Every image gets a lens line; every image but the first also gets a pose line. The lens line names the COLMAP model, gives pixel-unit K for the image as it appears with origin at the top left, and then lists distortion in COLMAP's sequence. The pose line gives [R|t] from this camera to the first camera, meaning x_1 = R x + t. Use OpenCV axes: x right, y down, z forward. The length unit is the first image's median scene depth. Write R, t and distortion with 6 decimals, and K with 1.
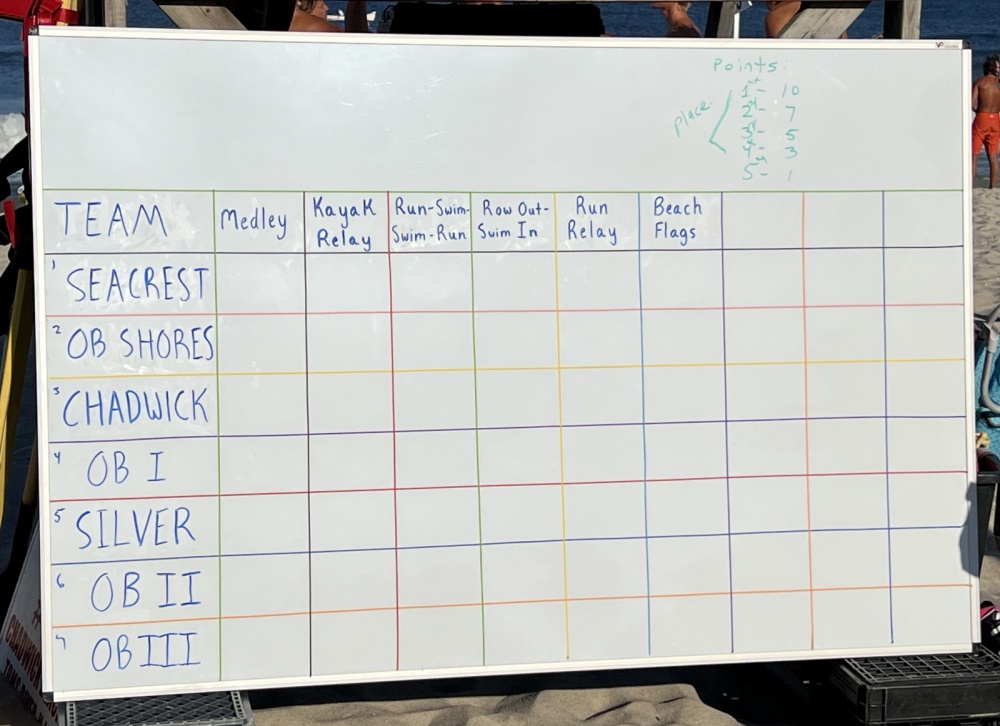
lens RADIAL K [[2189.1, 0, 501.6], [0, 2189.1, 370.2], [0, 0, 1]] dist [0.350073, 0.000000]
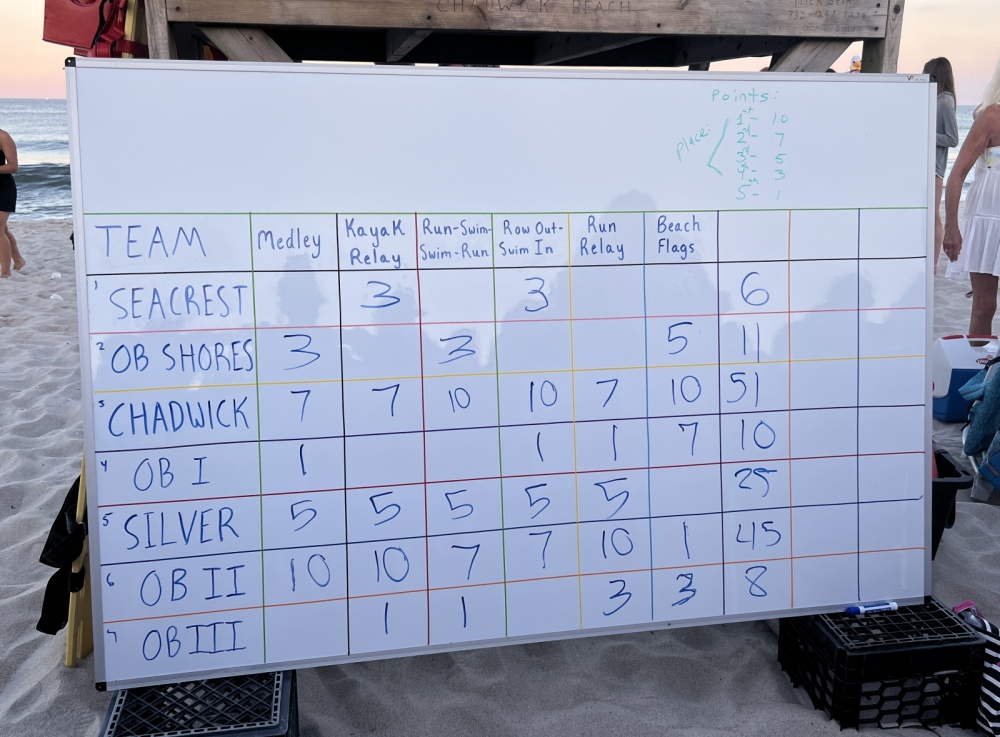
lens RADIAL K [[744.0, 0, 501.5], [0, 744.0, 373.4], [0, 0, 1]] dist [0.038961, -0.010847]
pose [[0.997806, -0.005645, -0.065963, 0.015529], [0.010642, 0.997078, 0.075644, -0.030036], [0.065343, -0.076180, 0.994951, 0.643738]]
